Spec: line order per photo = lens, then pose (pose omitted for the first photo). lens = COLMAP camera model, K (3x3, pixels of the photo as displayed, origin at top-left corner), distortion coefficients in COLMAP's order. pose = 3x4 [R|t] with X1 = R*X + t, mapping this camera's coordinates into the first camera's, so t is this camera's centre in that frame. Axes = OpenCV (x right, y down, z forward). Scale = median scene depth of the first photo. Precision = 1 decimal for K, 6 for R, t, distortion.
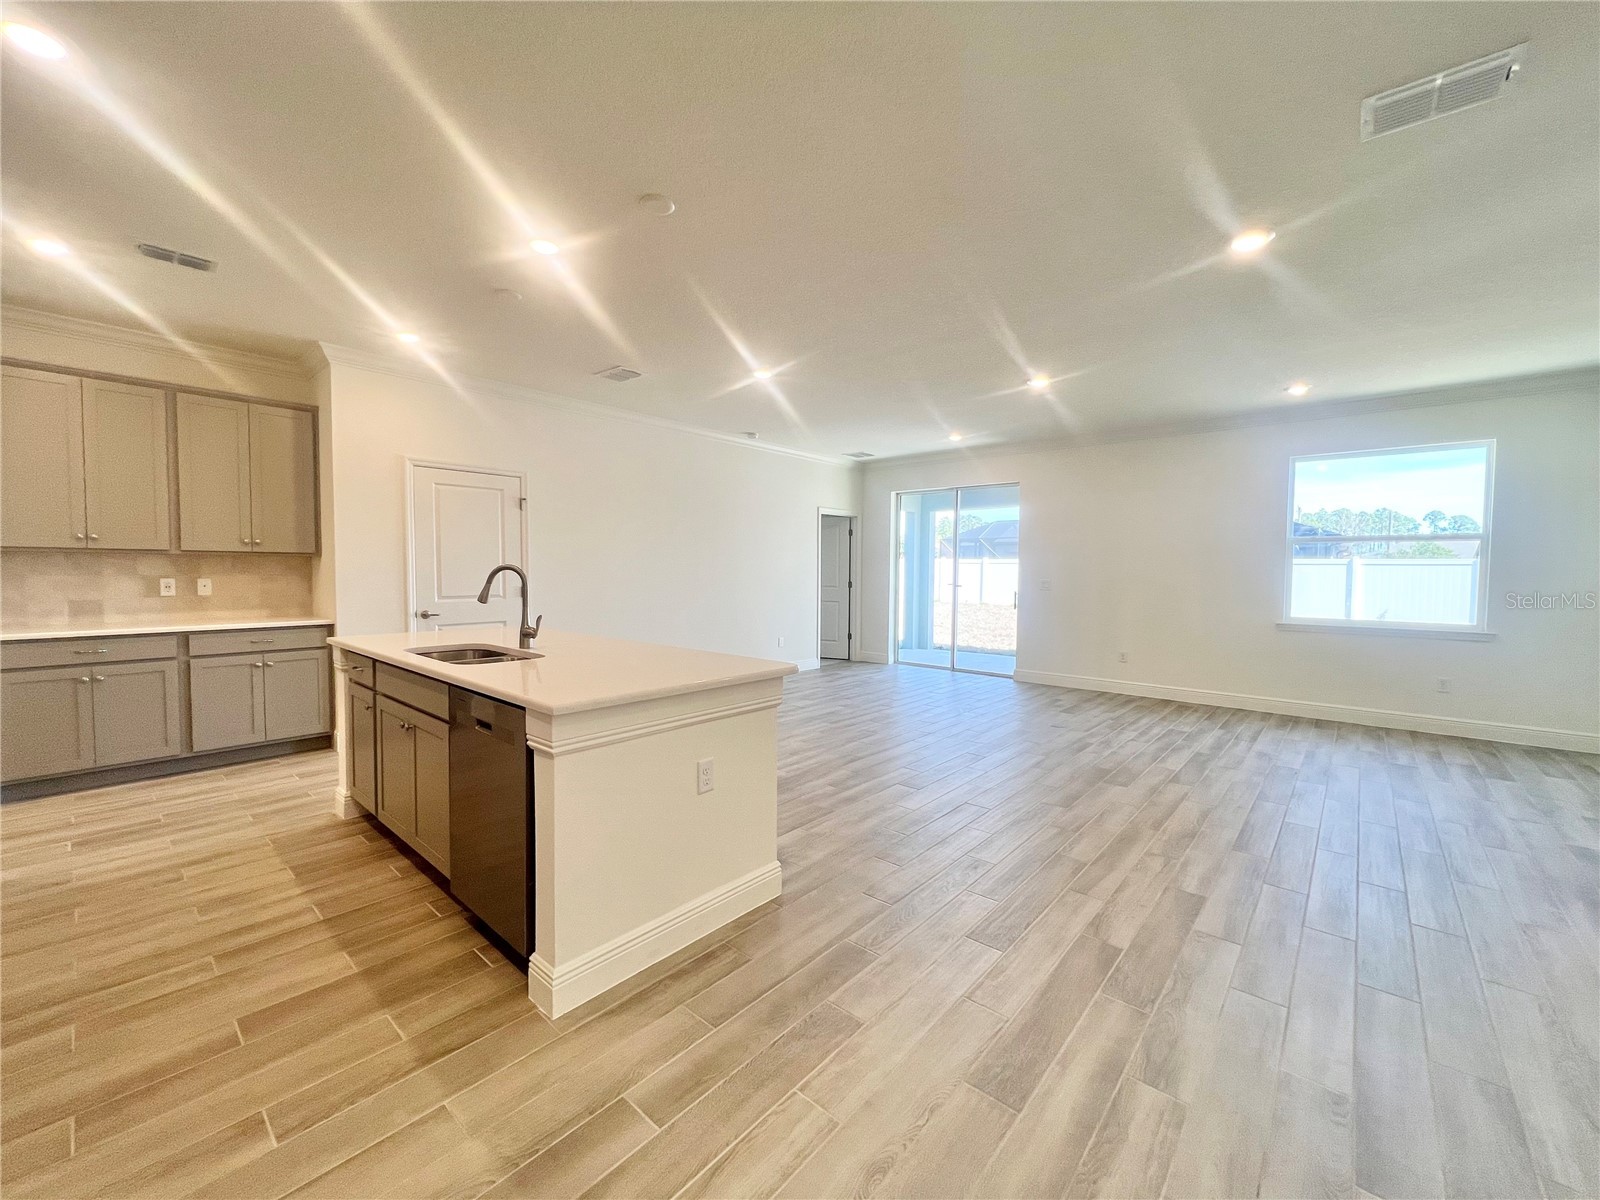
lens RADIAL K [[639.7, 0, 796.3], [0, 639.7, 596.3], [0, 0, 1]] dist [-0.002029, 0.000219]
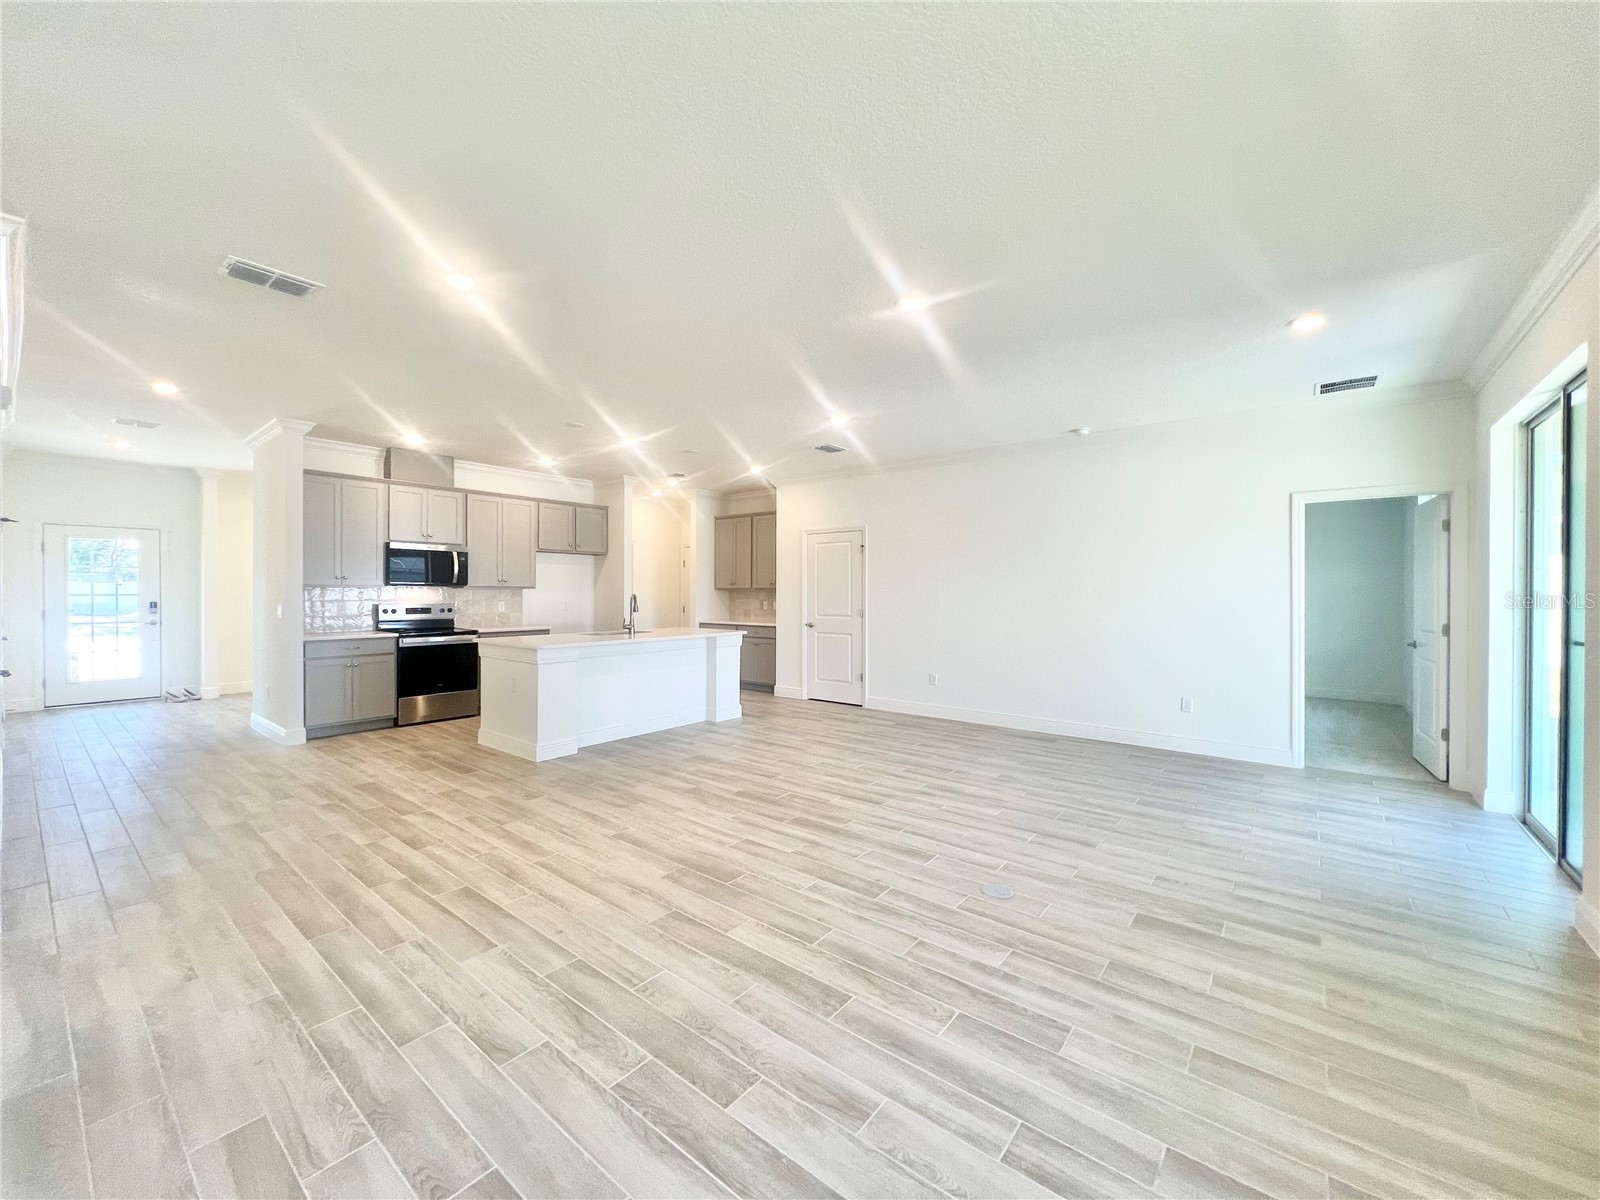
lens RADIAL K [[639.7, 0, 796.3], [0, 639.7, 596.3], [0, 0, 1]] dist [-0.002029, 0.000219]
pose [[0.045902, -0.001553, -0.998945, 0.982277], [-0.046099, 0.998930, -0.003672, -0.034641], [0.997882, 0.046218, 0.045782, 0.841993]]
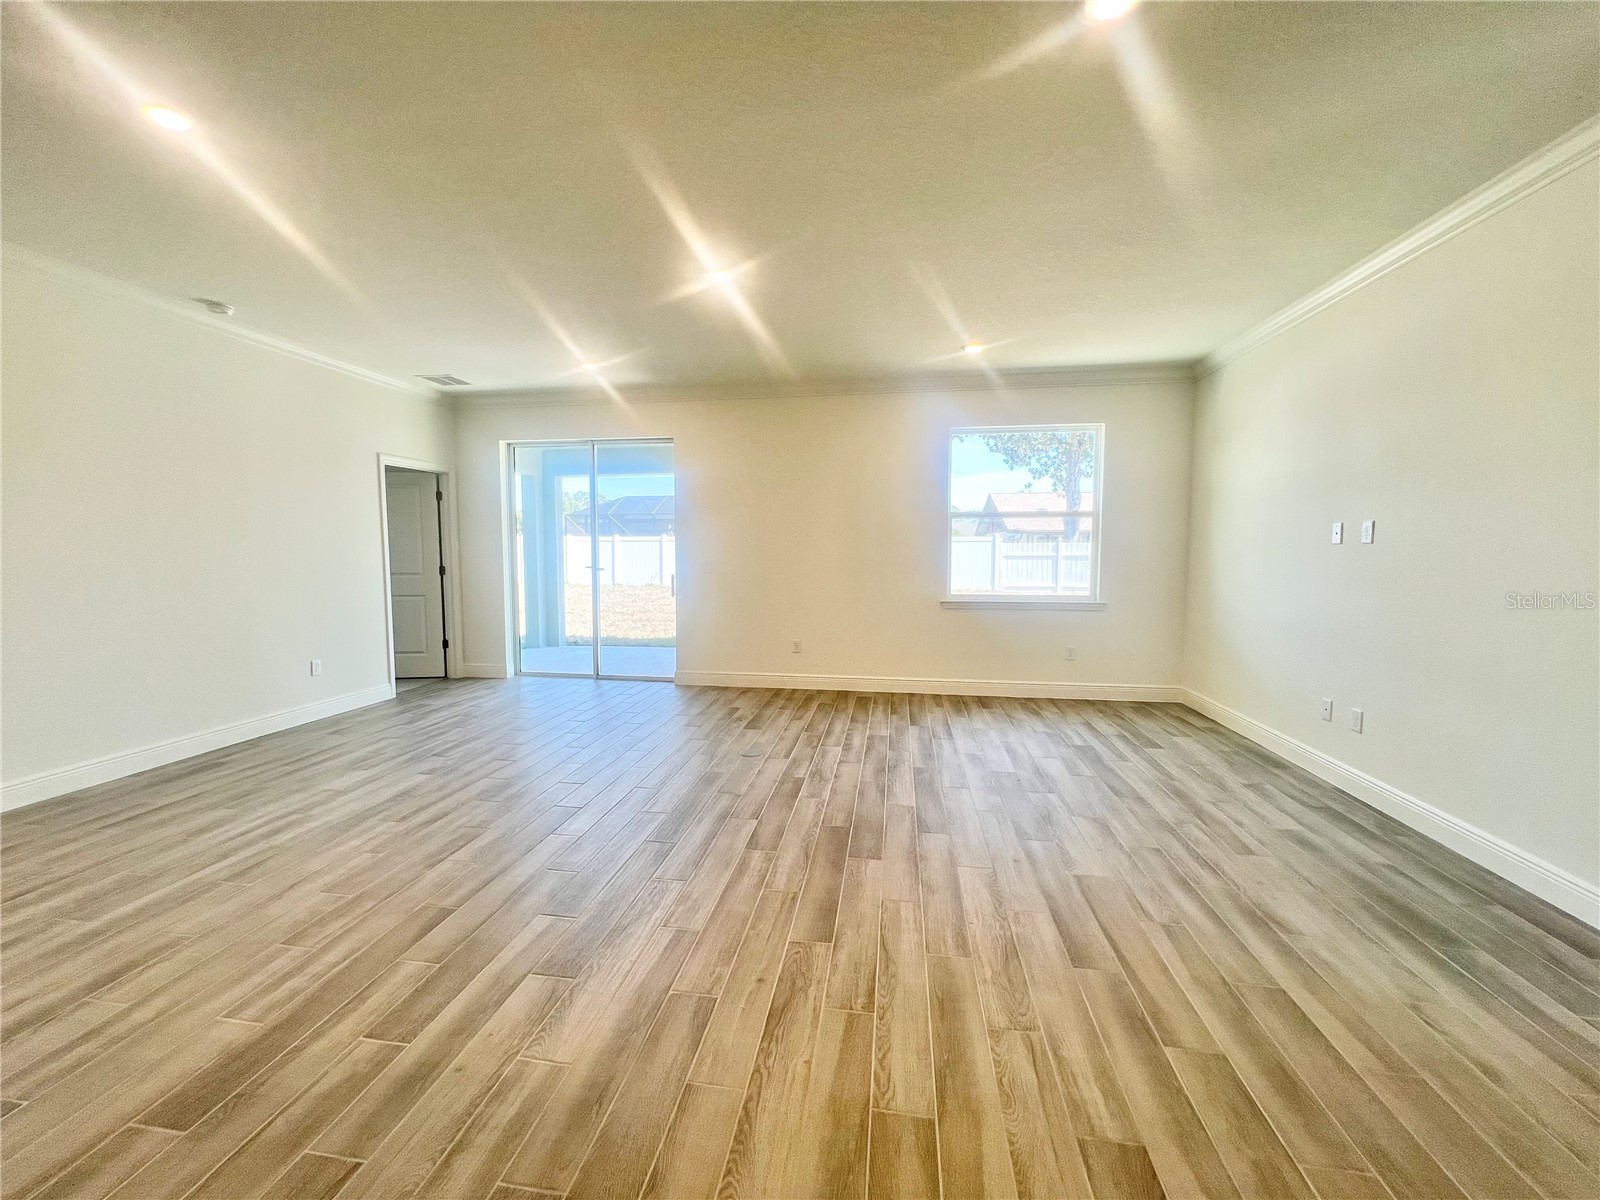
lens RADIAL K [[639.7, 0, 796.3], [0, 639.7, 596.3], [0, 0, 1]] dist [-0.002029, 0.000219]
pose [[0.842088, -0.047738, 0.537224, 0.059236], [0.029439, 0.998659, 0.042597, -0.015268], [-0.538536, -0.020055, 0.842363, 0.354537]]
